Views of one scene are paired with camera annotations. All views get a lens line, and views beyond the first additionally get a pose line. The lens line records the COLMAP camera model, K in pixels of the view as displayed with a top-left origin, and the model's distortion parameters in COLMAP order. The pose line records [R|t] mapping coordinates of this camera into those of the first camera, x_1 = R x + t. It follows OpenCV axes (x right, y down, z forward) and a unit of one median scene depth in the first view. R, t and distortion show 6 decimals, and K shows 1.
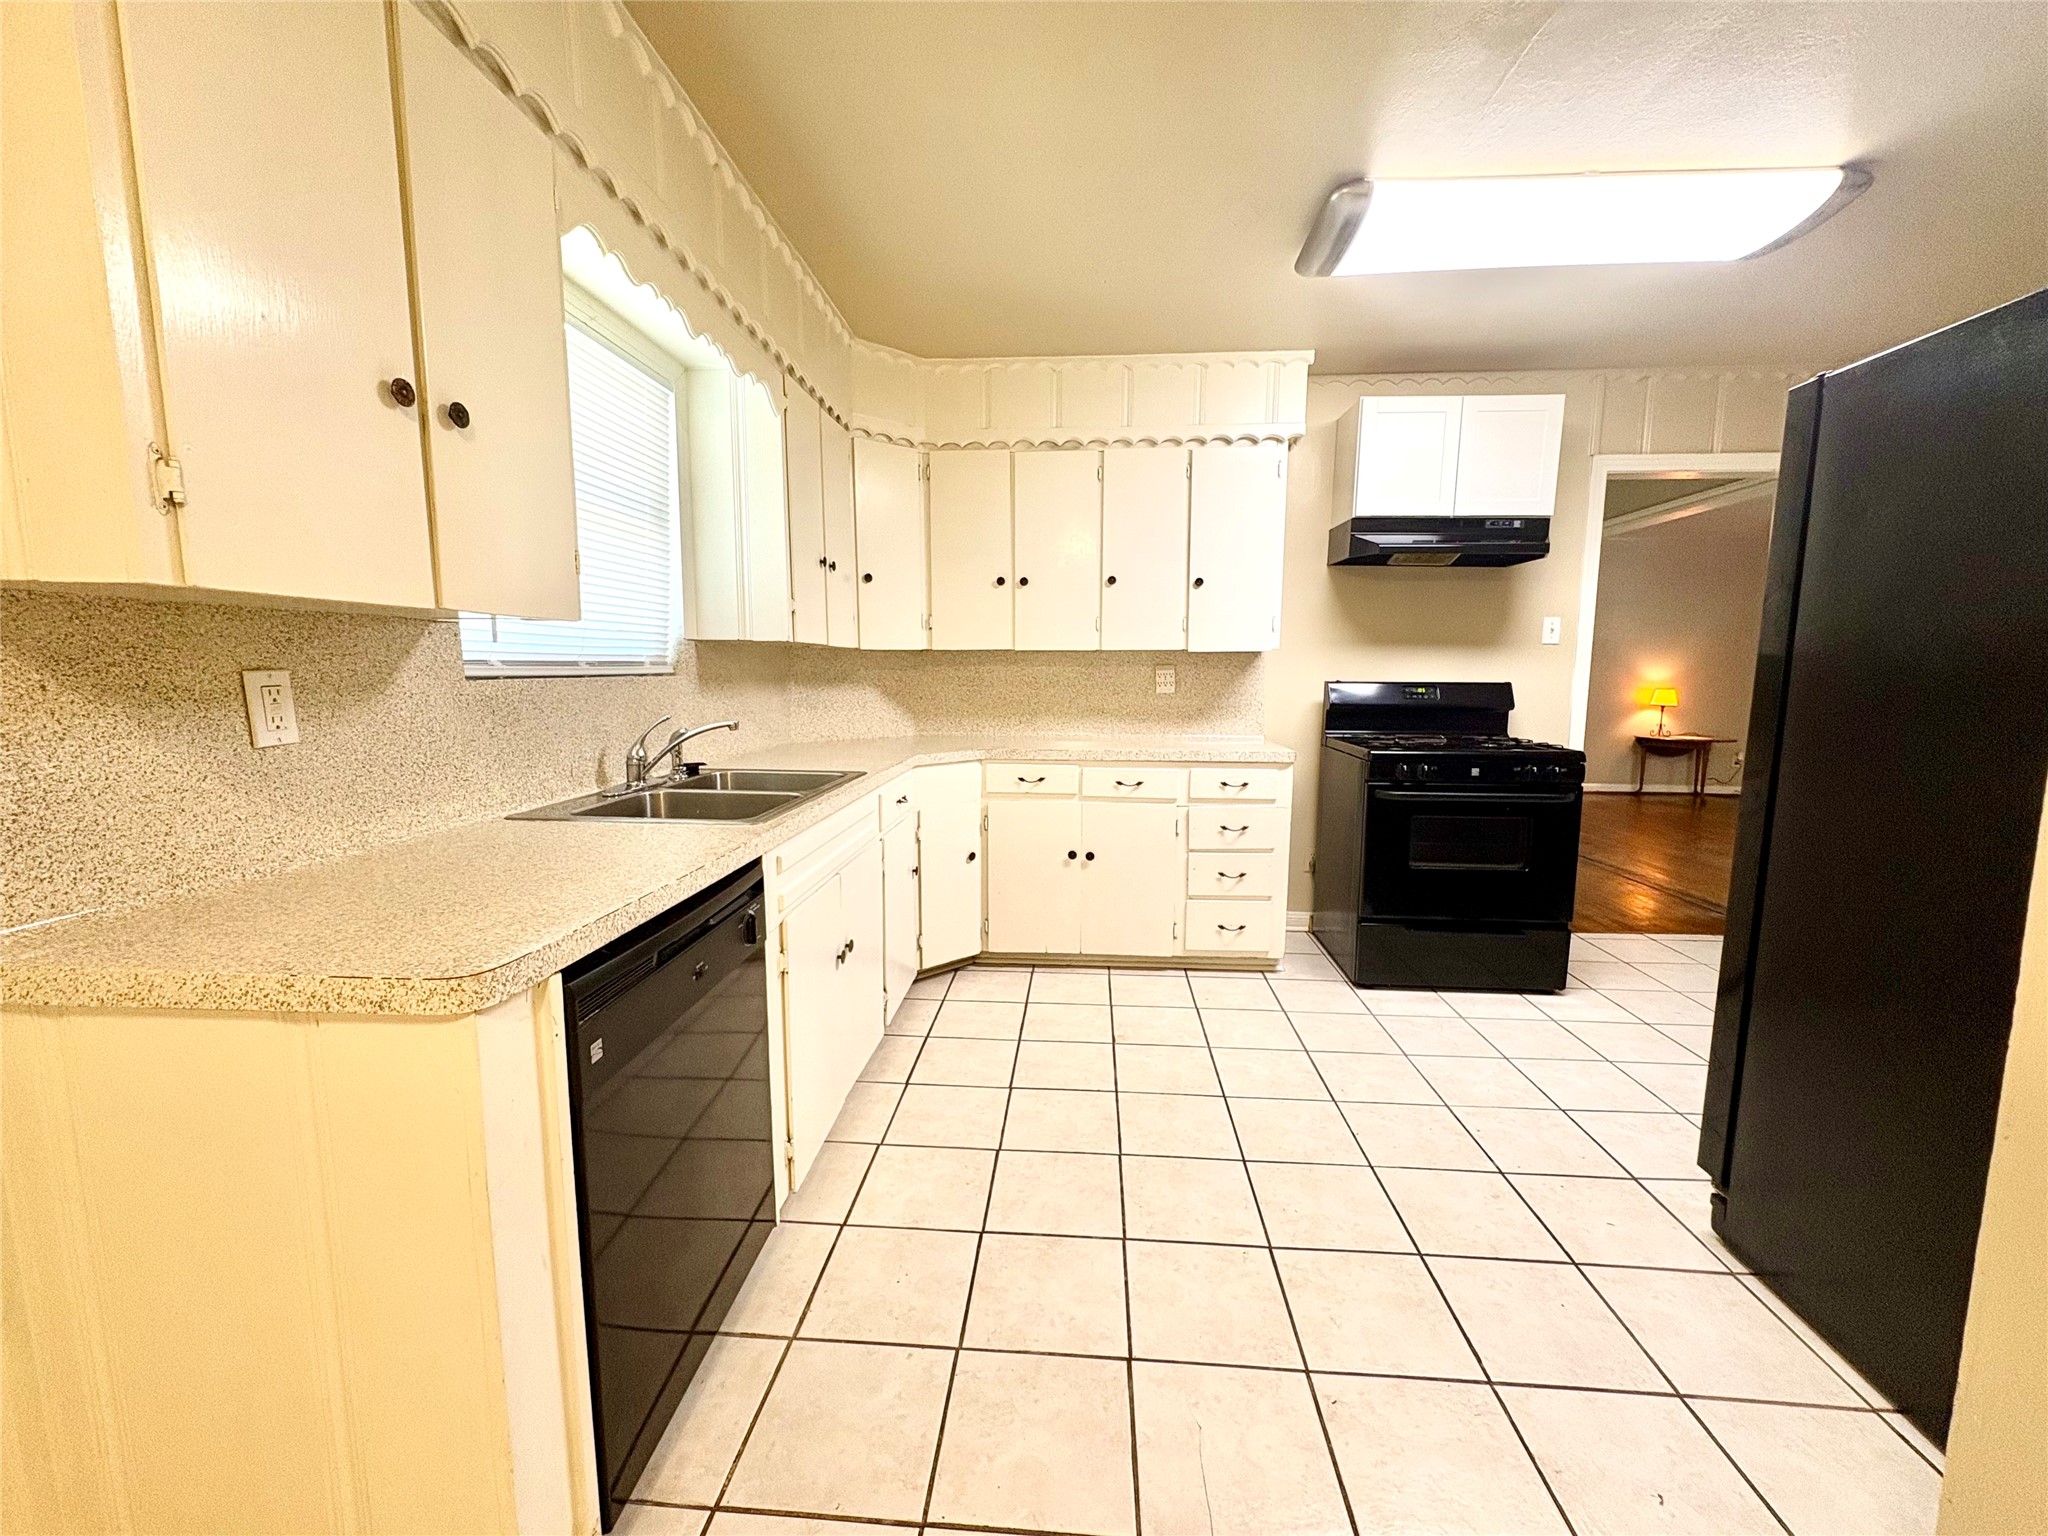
lens RADIAL K [[818.7, 0, 1027.6], [0, 818.7, 766.9], [0, 0, 1]] dist [0.001080, -0.000106]
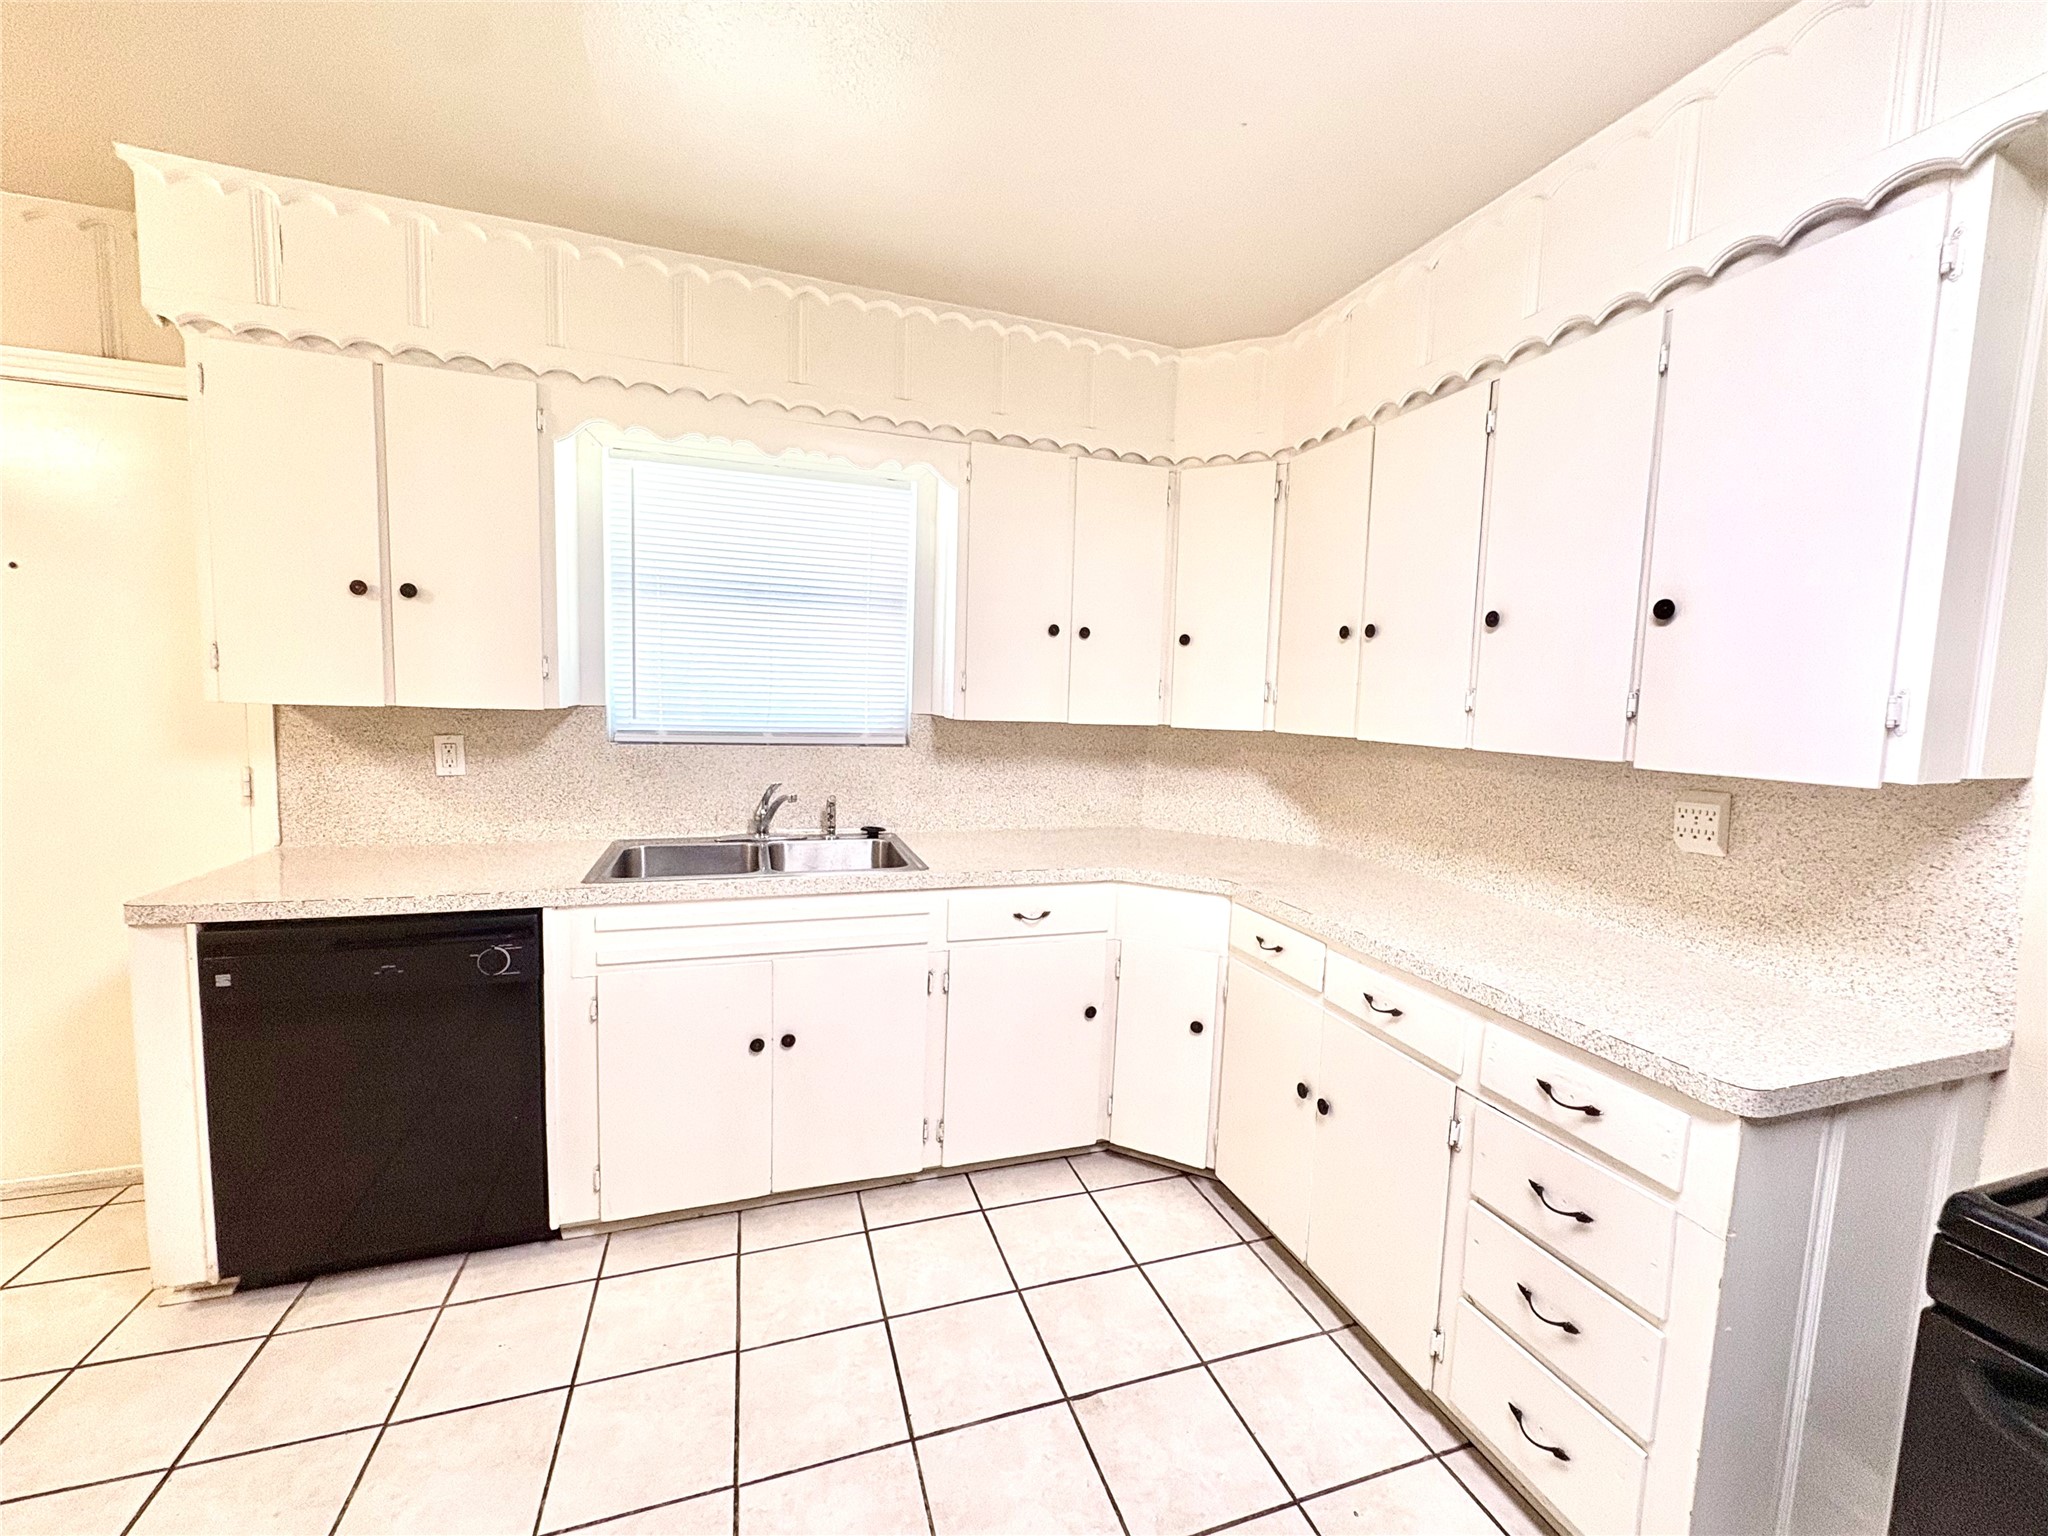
lens RADIAL K [[818.7, 0, 1027.6], [0, 818.7, 766.9], [0, 0, 1]] dist [0.001080, -0.000106]
pose [[0.389915, 0.093507, -0.916091, 0.515703], [-0.143857, 0.988802, 0.039699, -0.122772], [0.909545, 0.116307, 0.399000, 0.579465]]
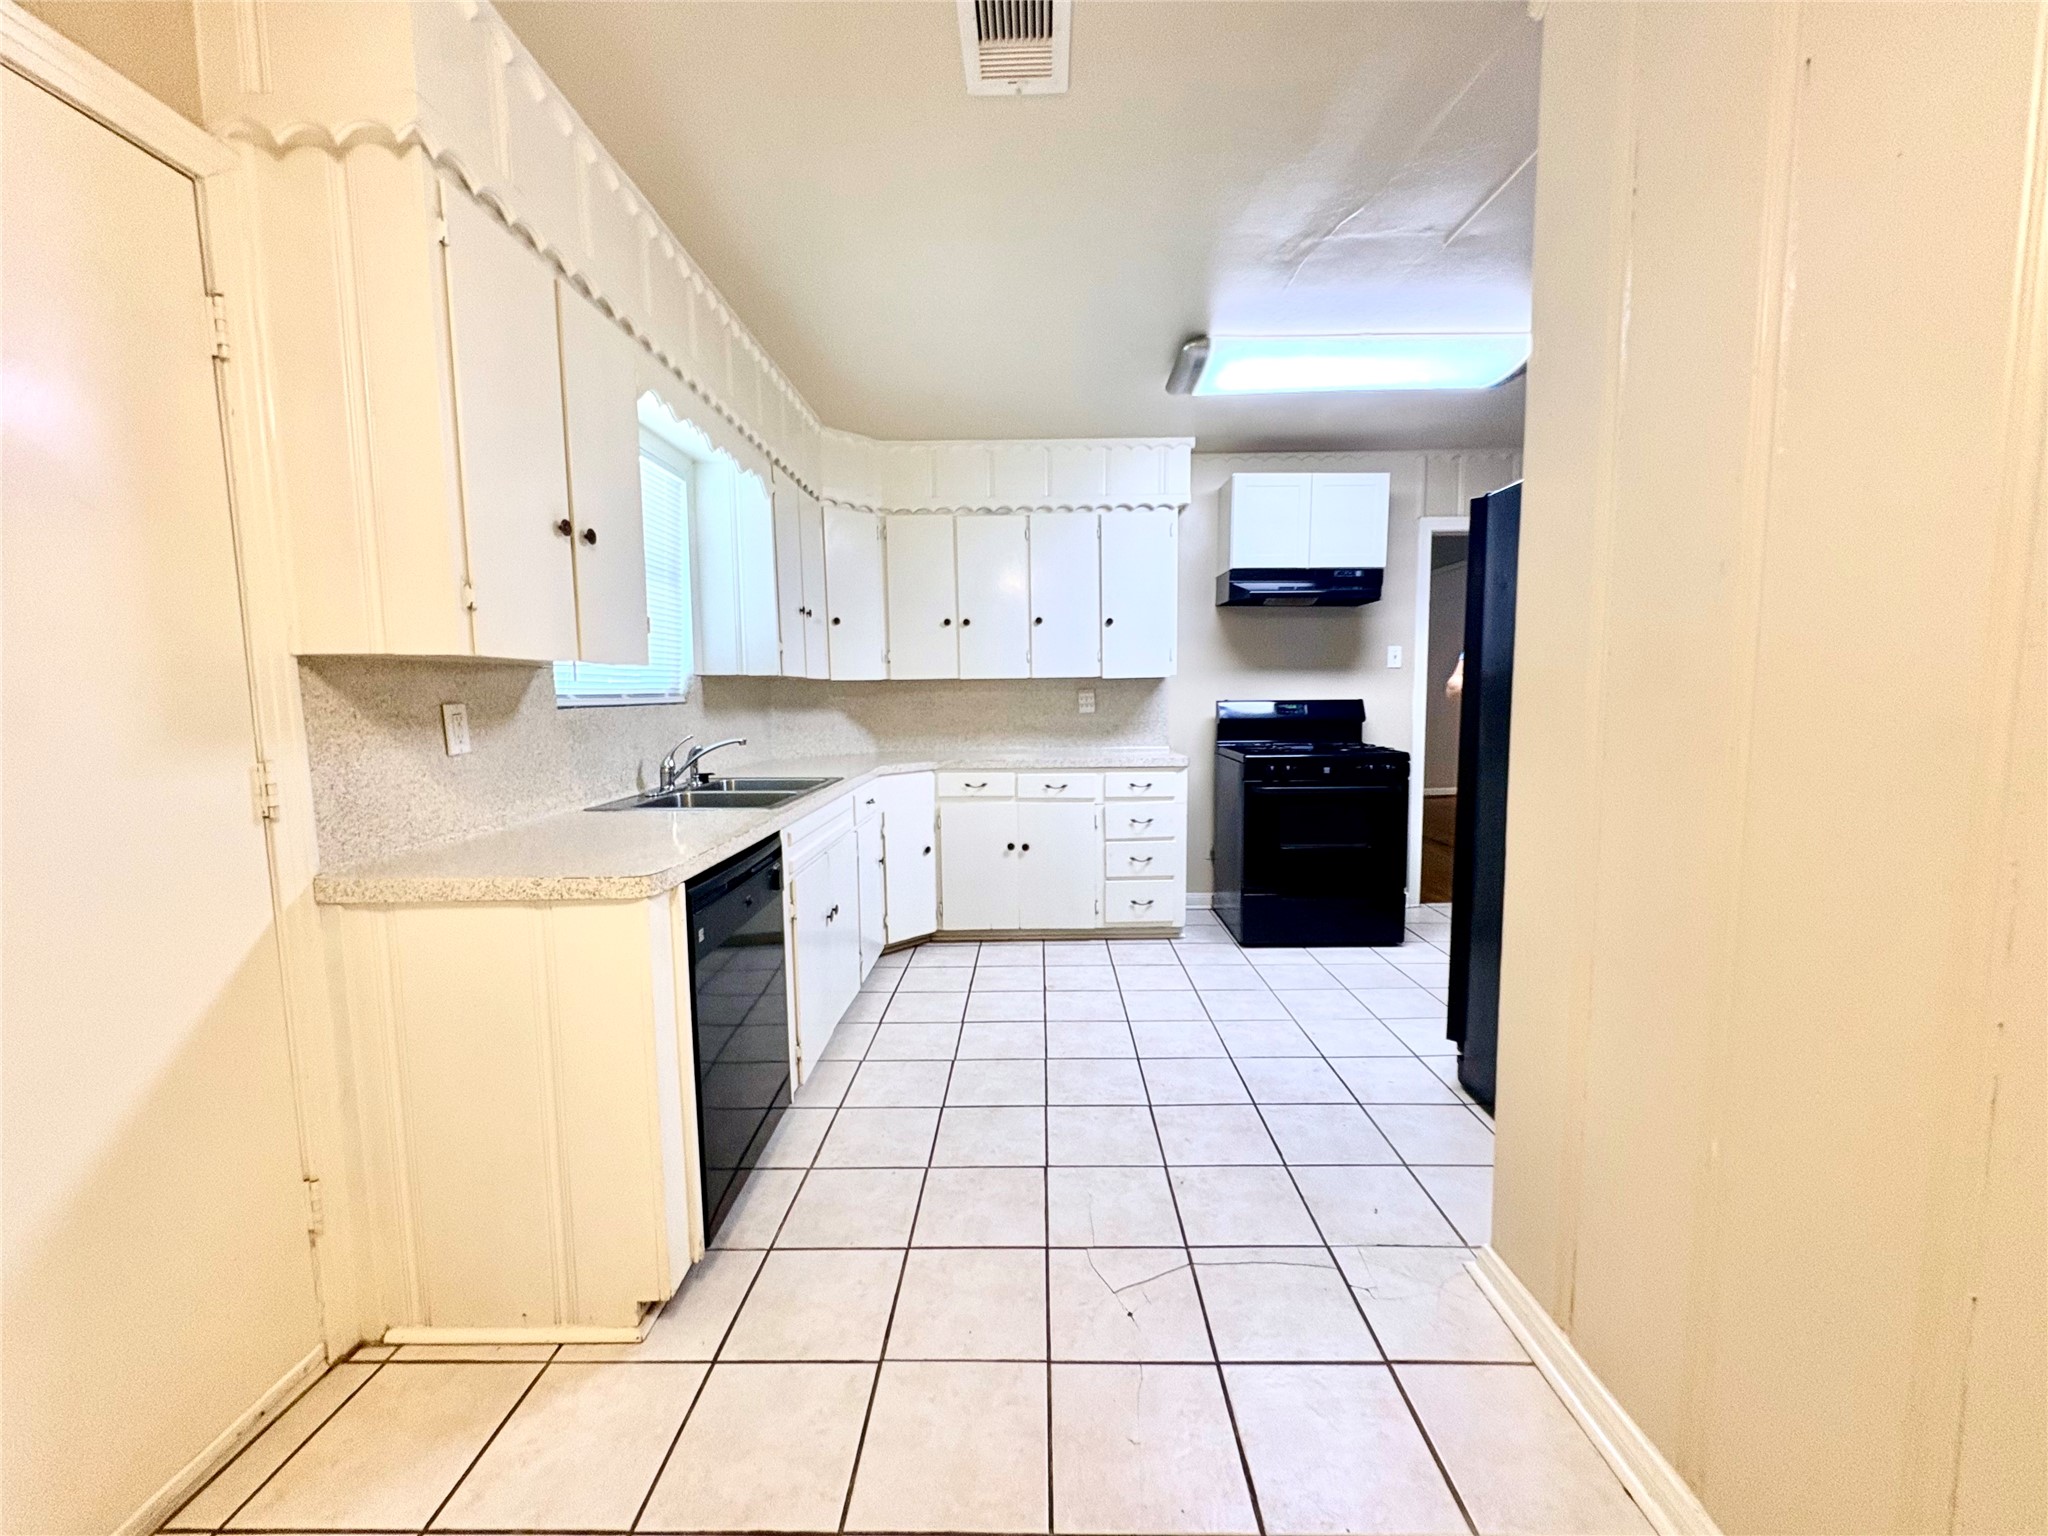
lens RADIAL K [[811.6, 0, 1029.3], [0, 811.6, 768.6], [0, 0, 1]] dist [0.000368, -0.000008]
pose [[0.997756, -0.020761, 0.063648, 0.008126], [0.022420, 0.999424, -0.025462, 0.024258], [-0.063082, 0.026832, 0.997648, -0.213107]]
